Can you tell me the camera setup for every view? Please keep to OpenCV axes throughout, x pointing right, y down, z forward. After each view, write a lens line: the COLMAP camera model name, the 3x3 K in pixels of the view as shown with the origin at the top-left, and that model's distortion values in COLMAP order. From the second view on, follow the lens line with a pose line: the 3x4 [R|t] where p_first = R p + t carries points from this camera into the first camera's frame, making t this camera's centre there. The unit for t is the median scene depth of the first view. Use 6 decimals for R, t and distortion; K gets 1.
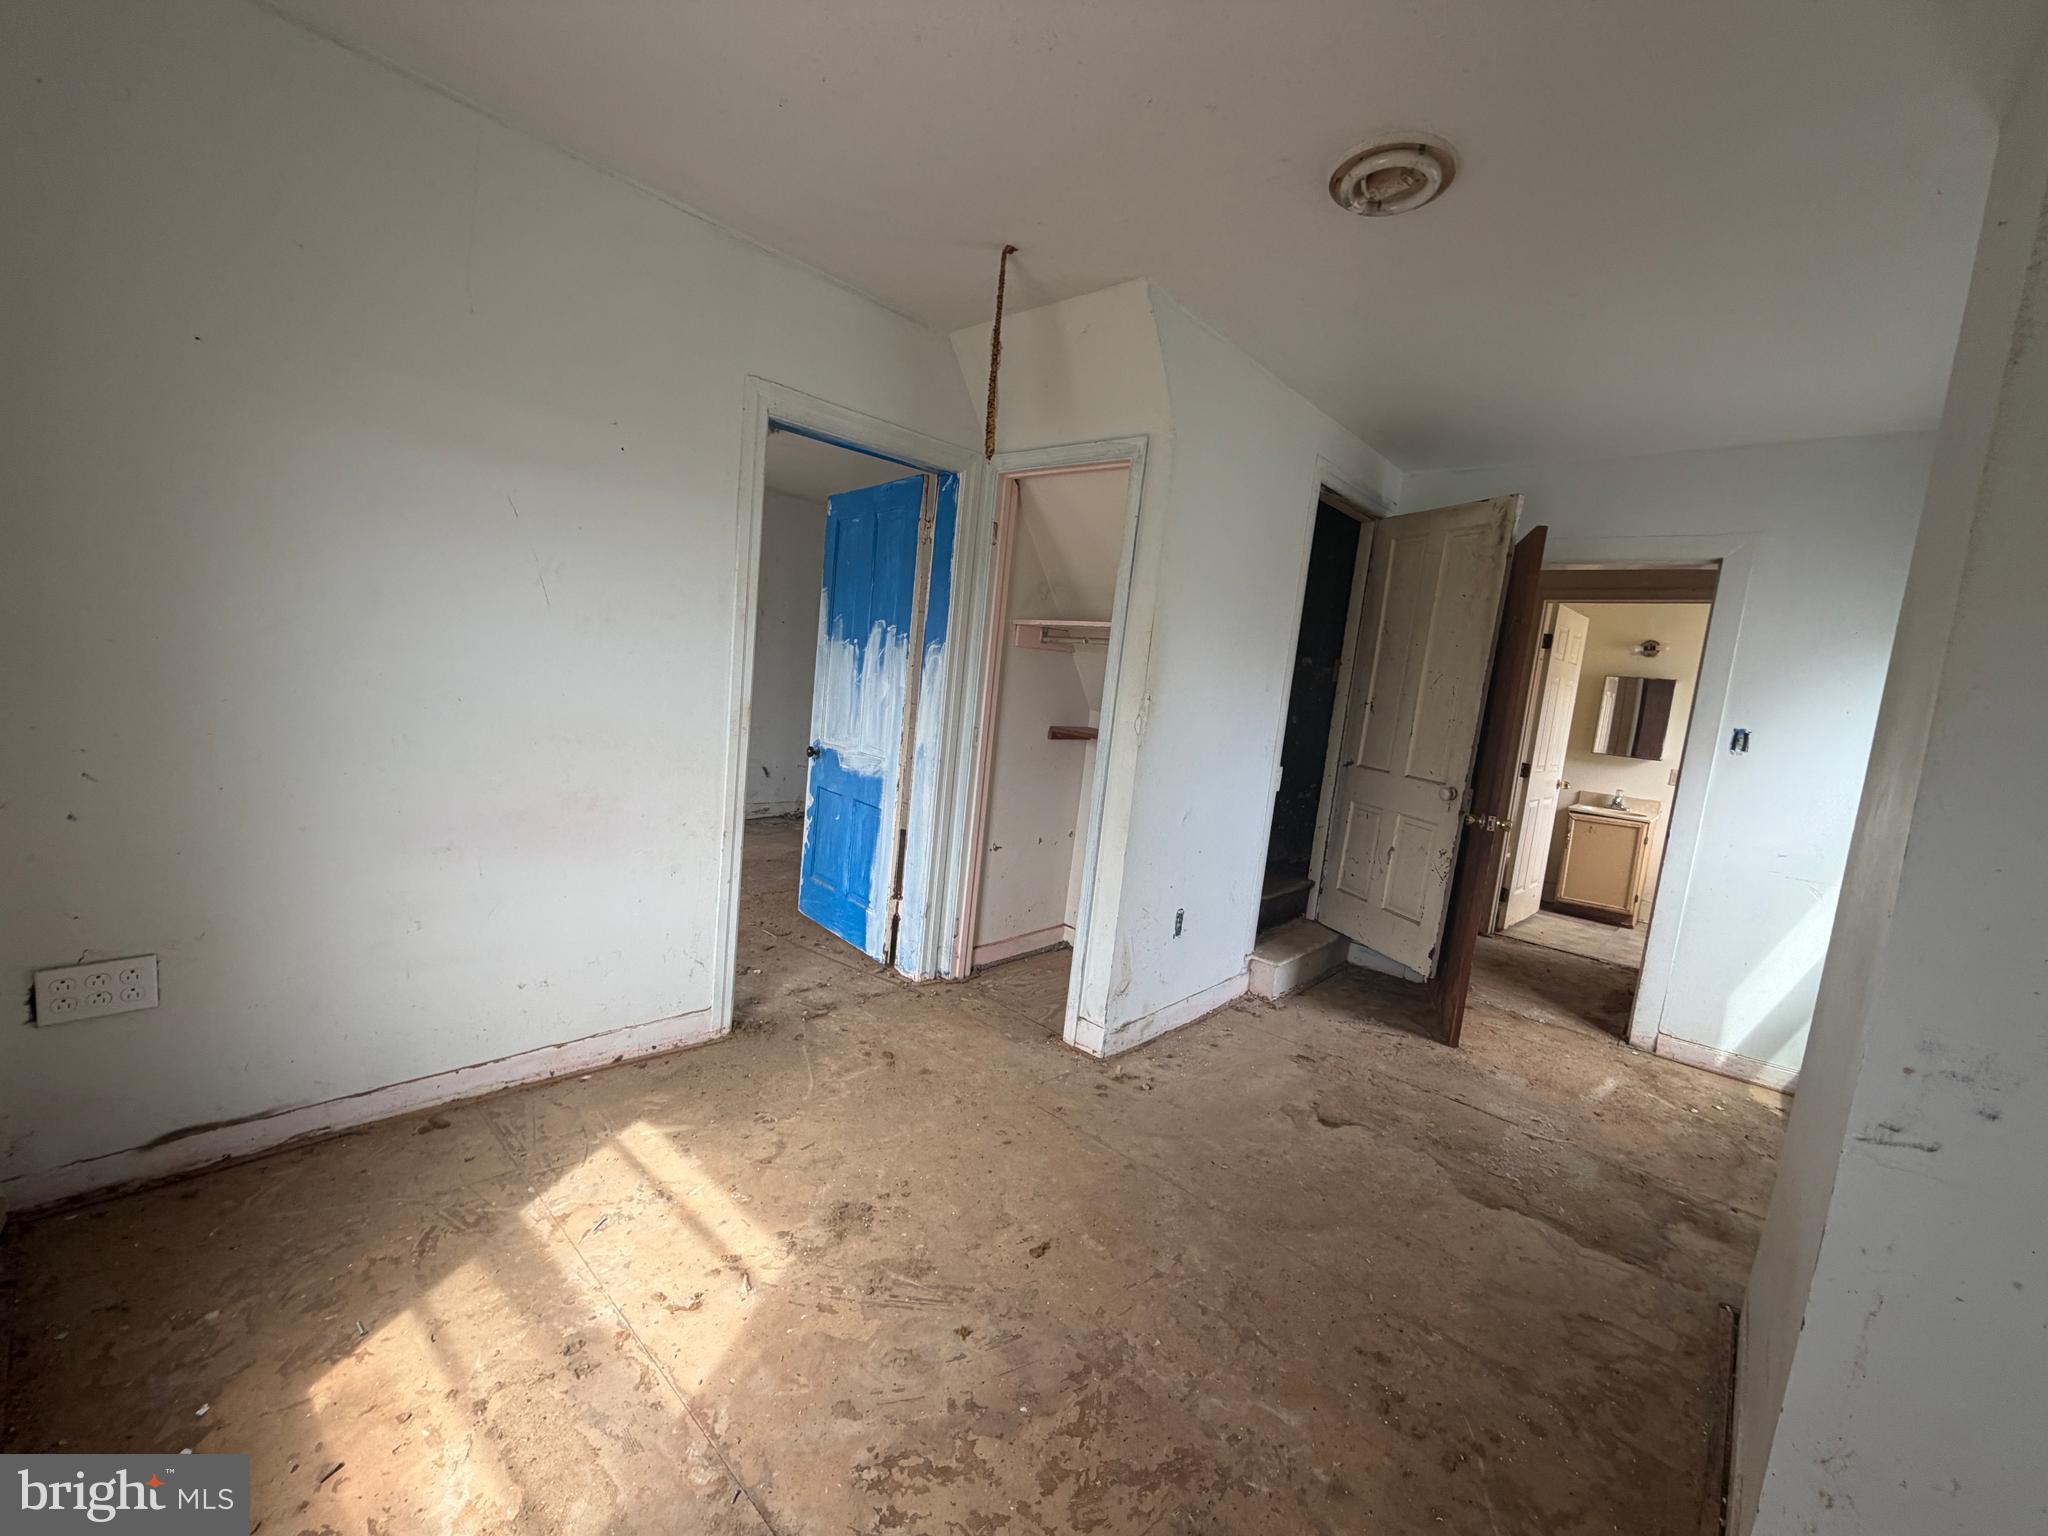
lens RADIAL K [[816.3, 0, 1018.7], [0, 816.3, 768.3], [0, 0, 1]] dist [0.000265, -0.000084]
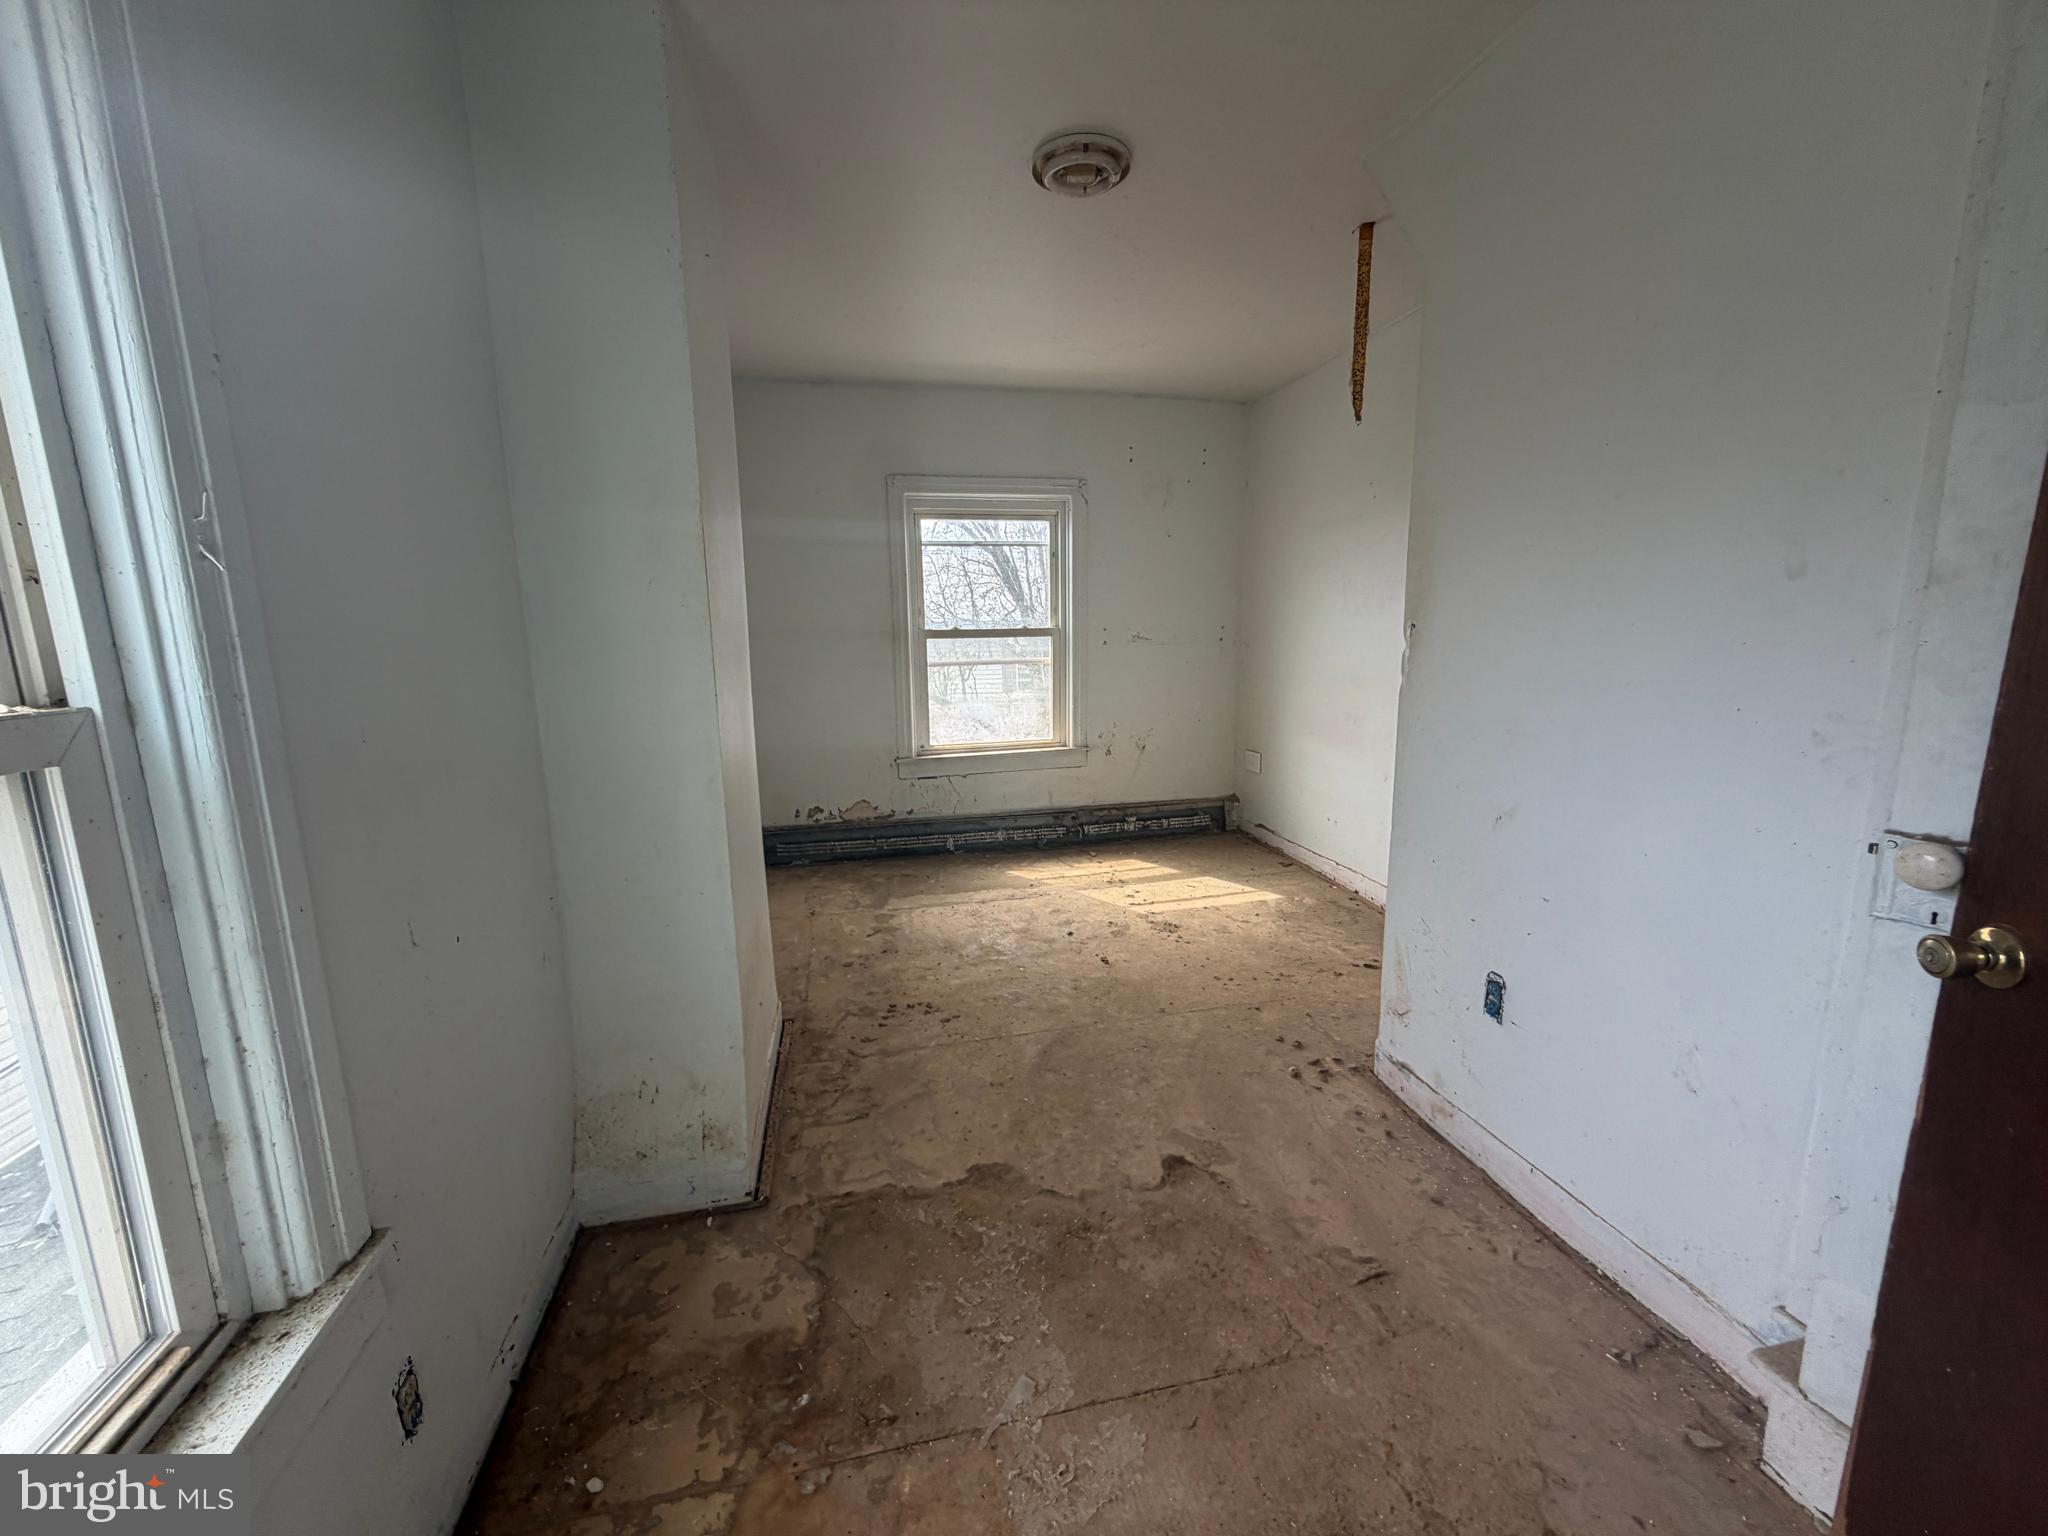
lens RADIAL K [[816.3, 0, 1018.7], [0, 816.3, 768.3], [0, 0, 1]] dist [0.000265, -0.000084]
pose [[-0.573902, 0.053620, -0.817167, 1.087661], [-0.132648, 0.978590, 0.157371, -0.028850], [0.808110, 0.198711, -0.554502, 1.253769]]
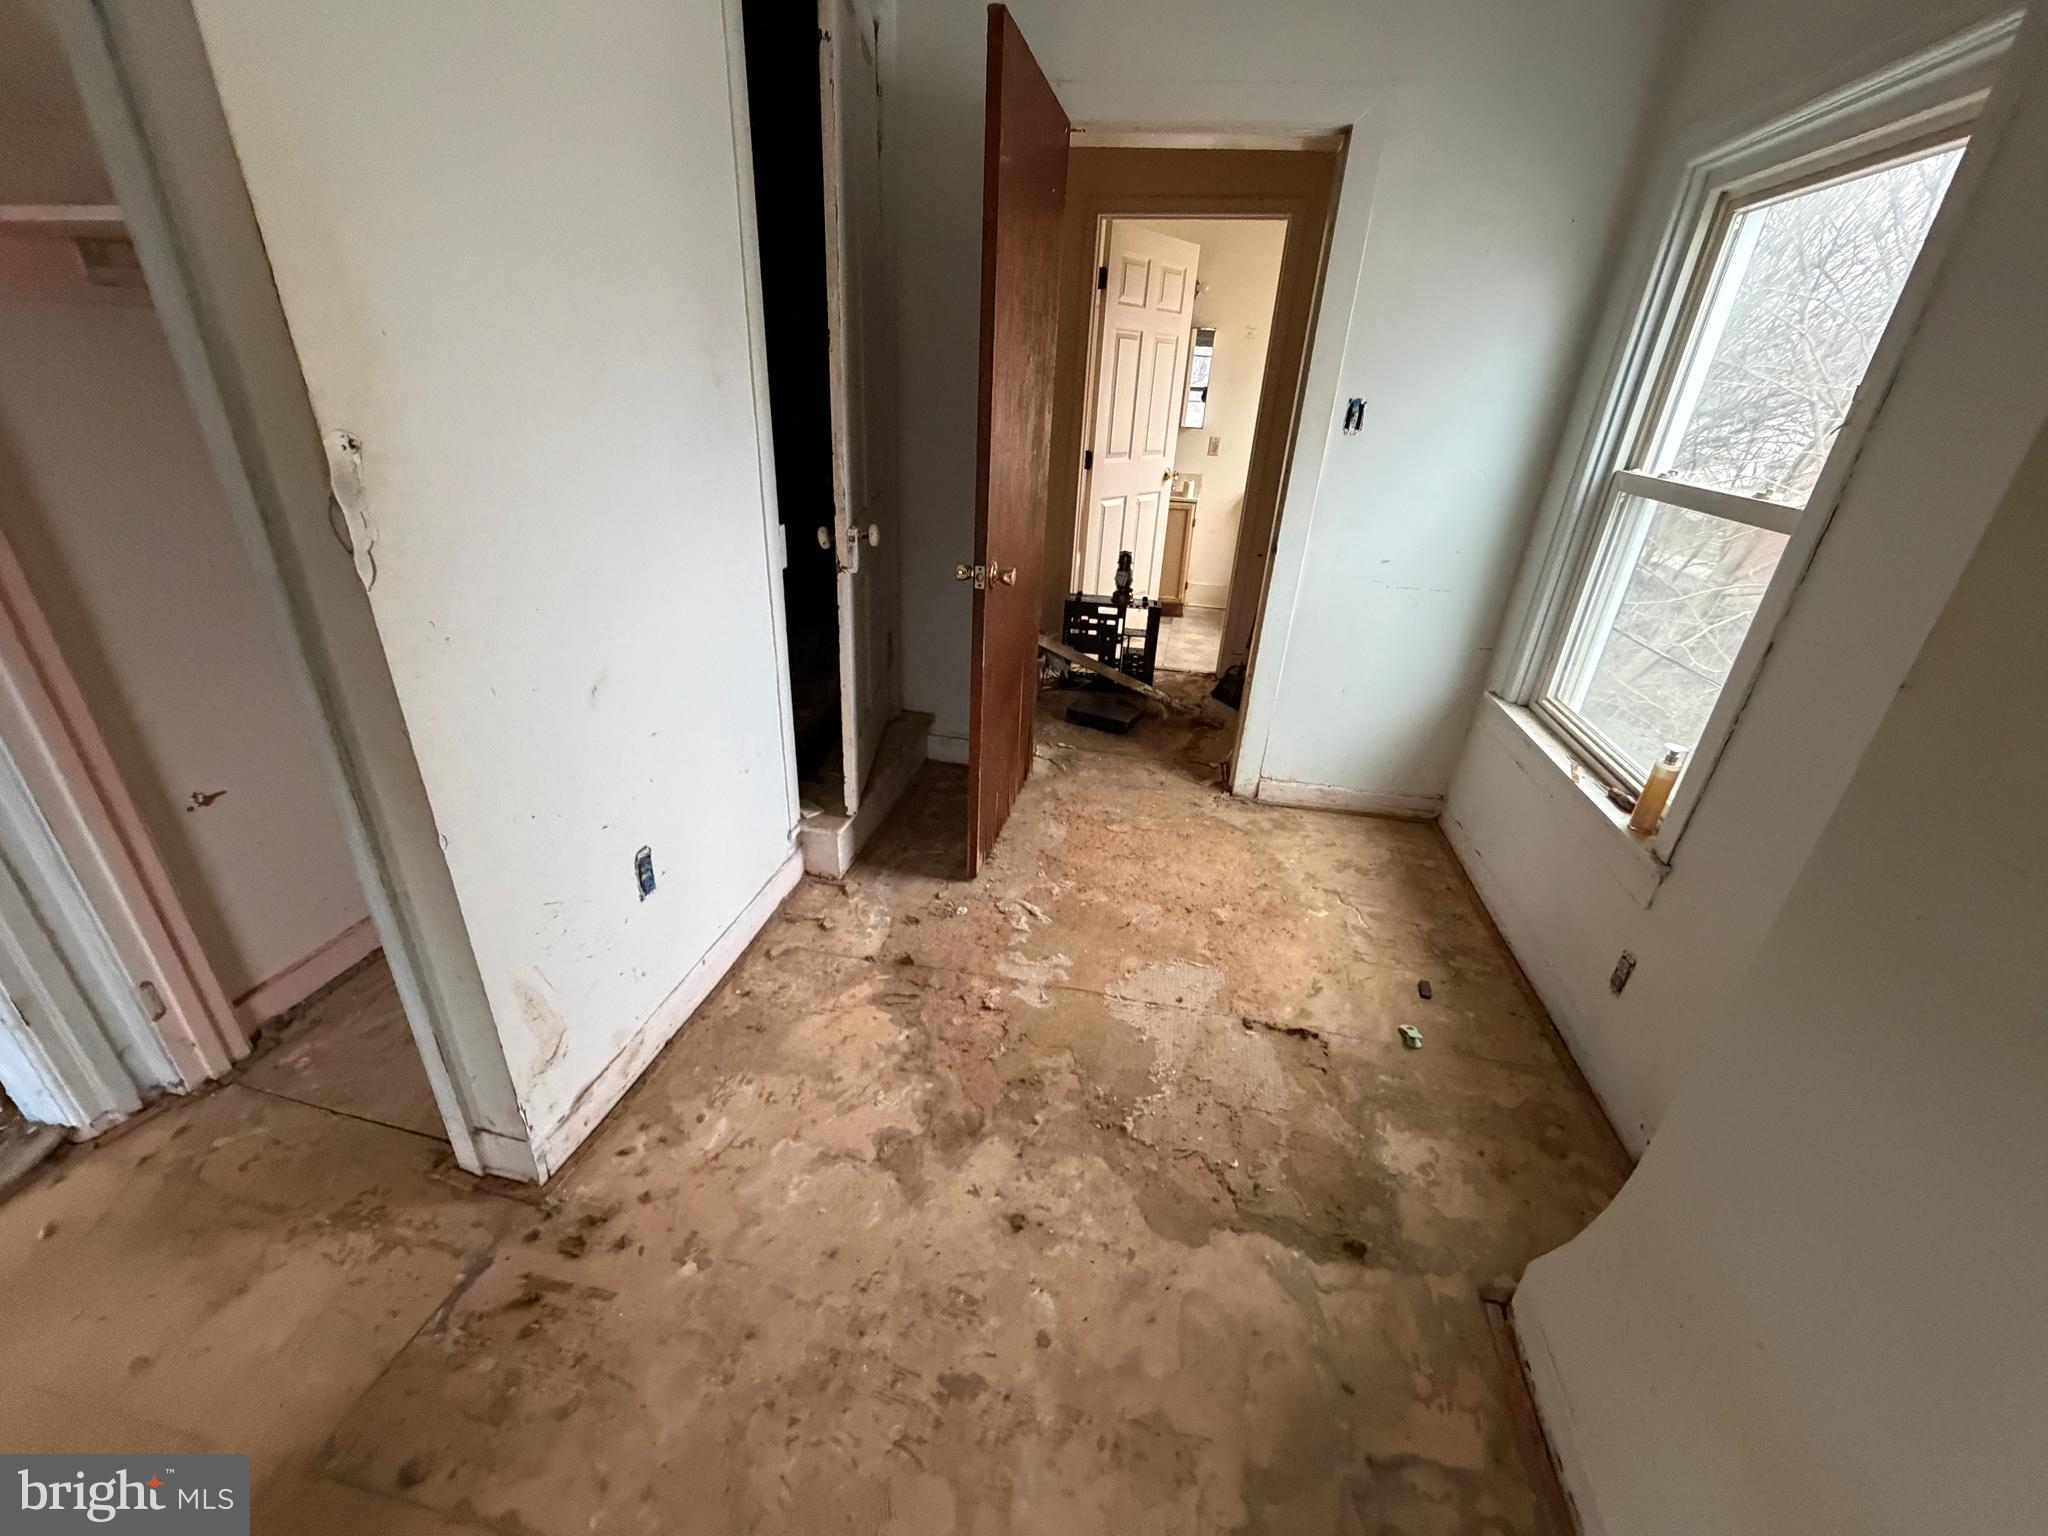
lens RADIAL K [[816.3, 0, 1018.7], [0, 816.3, 768.3], [0, 0, 1]] dist [0.000265, -0.000084]
pose [[0.856404, -0.273410, 0.437971, 0.234219], [0.095671, 0.917623, 0.385765, -0.071517], [-0.507365, -0.288470, 0.812014, 0.561940]]
